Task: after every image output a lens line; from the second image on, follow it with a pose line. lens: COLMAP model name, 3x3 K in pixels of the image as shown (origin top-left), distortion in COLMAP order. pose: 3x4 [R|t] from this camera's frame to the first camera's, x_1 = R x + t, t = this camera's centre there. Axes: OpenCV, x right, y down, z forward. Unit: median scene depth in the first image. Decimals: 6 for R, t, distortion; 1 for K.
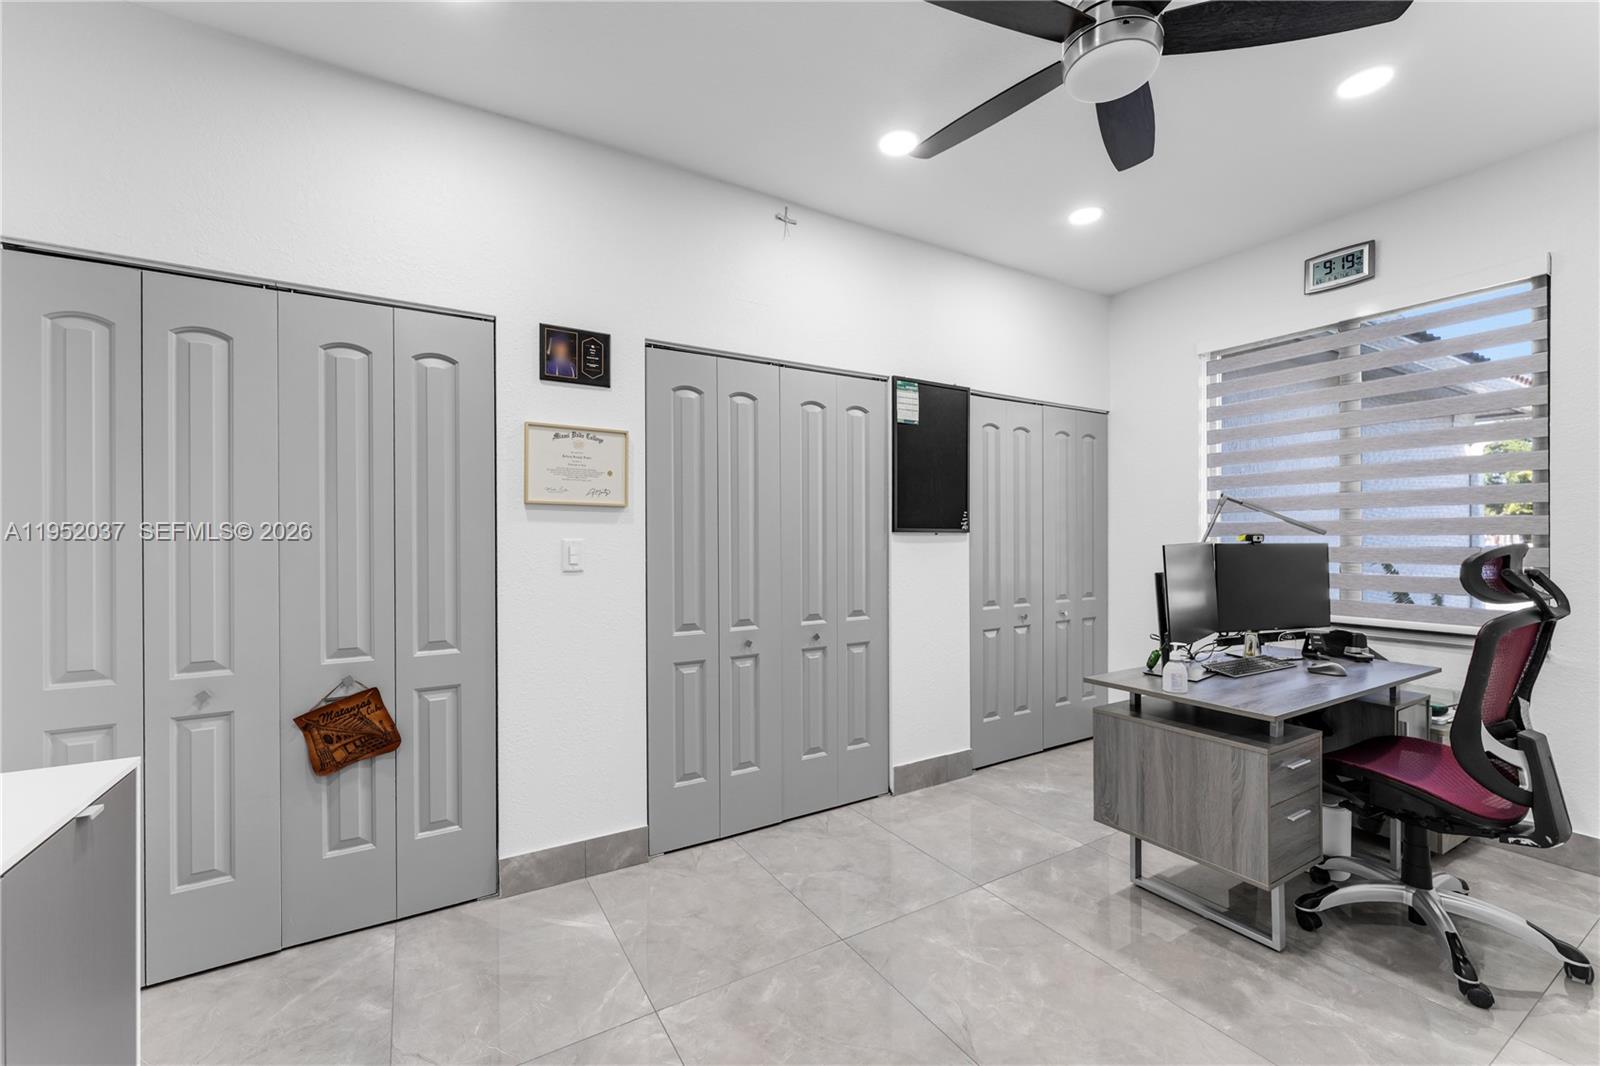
lens RADIAL K [[646.5, 0, 792.1], [0, 646.5, 537.2], [0, 0, 1]] dist [-0.000366, -0.000482]
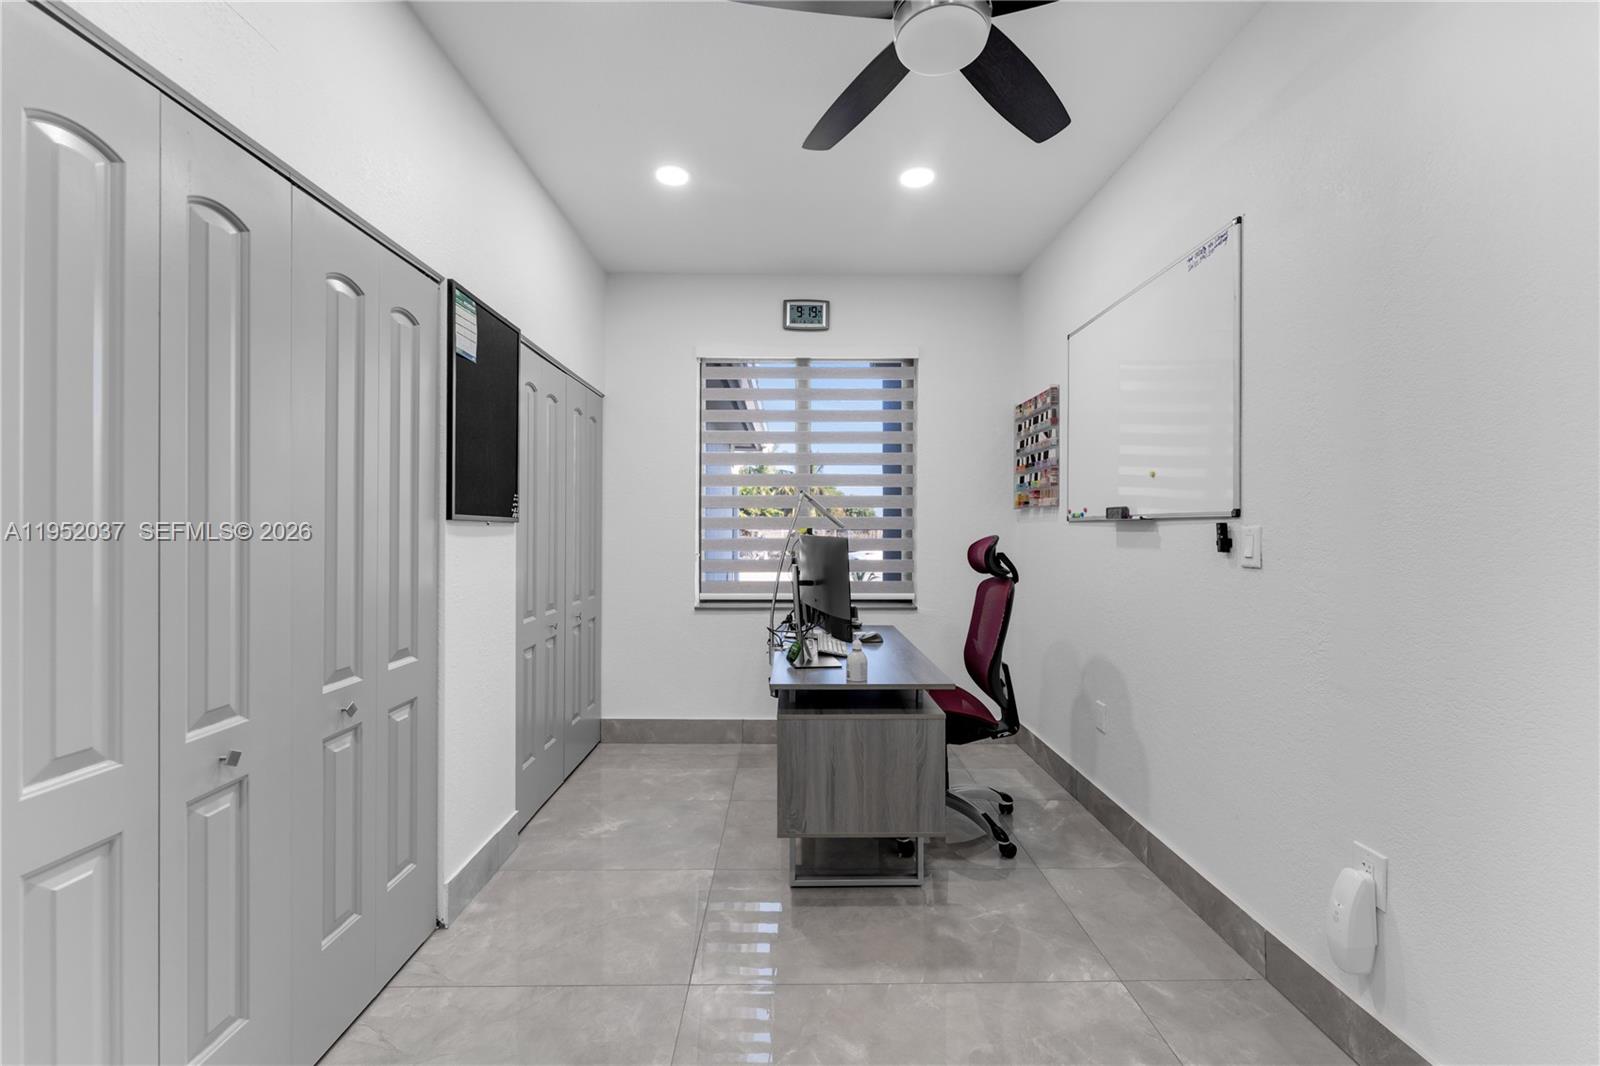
lens RADIAL K [[646.5, 0, 799.4], [0, 646.5, 529.1], [0, 0, 1]] dist [-0.000366, -0.000482]
pose [[0.501417, 0.006762, 0.865179, -0.244081], [-0.005419, 0.999974, -0.004675, 0.002710], [-0.865189, -0.002344, 0.501441, 0.398549]]
